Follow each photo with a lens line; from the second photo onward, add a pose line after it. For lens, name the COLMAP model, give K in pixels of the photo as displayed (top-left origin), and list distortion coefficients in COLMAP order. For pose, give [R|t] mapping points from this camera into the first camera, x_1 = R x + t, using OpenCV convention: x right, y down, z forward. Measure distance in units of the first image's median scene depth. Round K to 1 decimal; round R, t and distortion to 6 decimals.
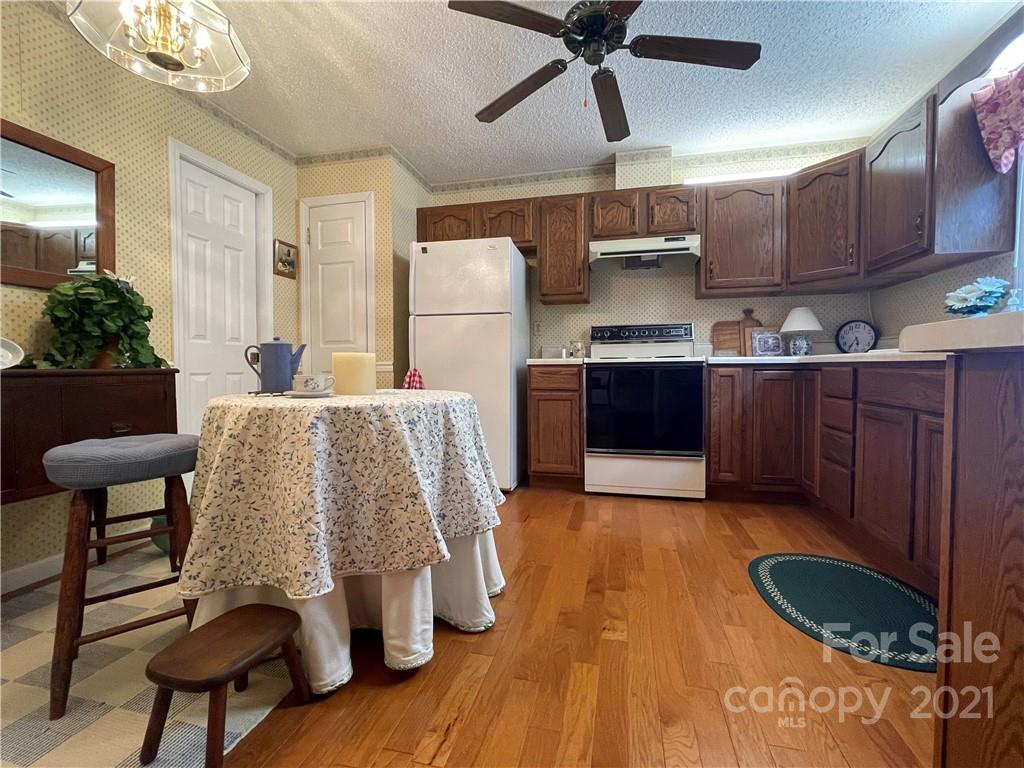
lens RADIAL K [[459.8, 0, 514.8], [0, 459.8, 379.7], [0, 0, 1]] dist [-0.000226, 0.000149]
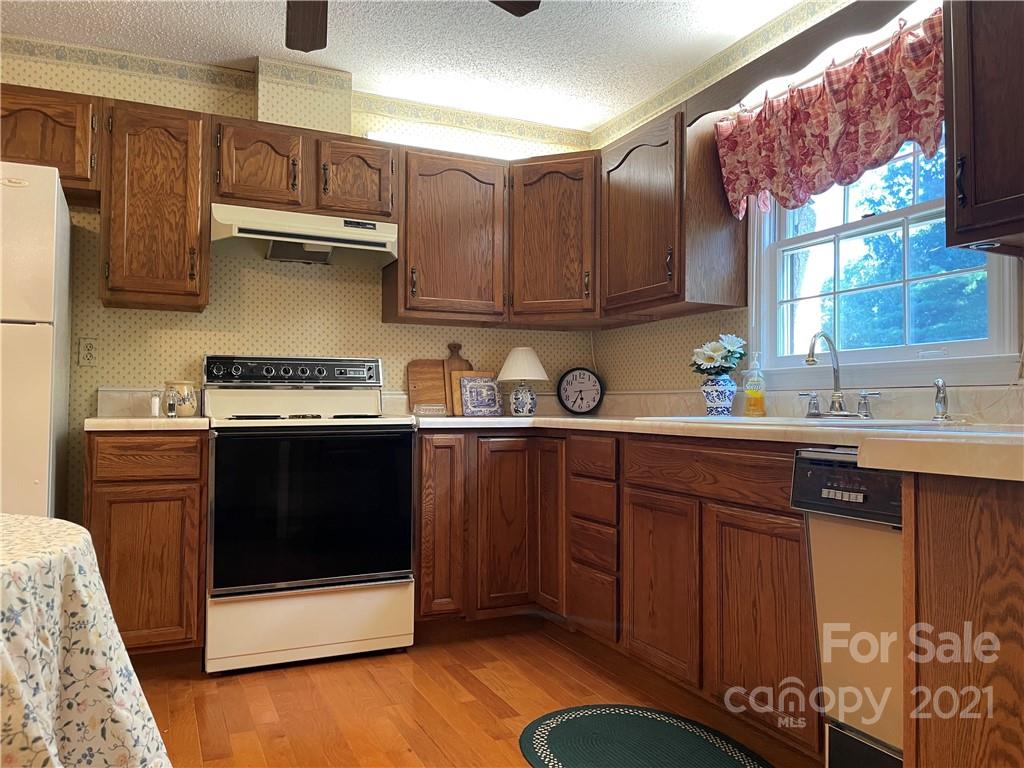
lens RADIAL K [[779.2, 0, 509.0], [0, 779.2, 380.6], [0, 0, 1]] dist [0.092483, -0.123671]
pose [[0.786516, 0.029098, 0.616884, -0.150322], [0.008231, 0.998307, -0.057584, -0.036987], [-0.617515, 0.050368, 0.784945, 0.064806]]
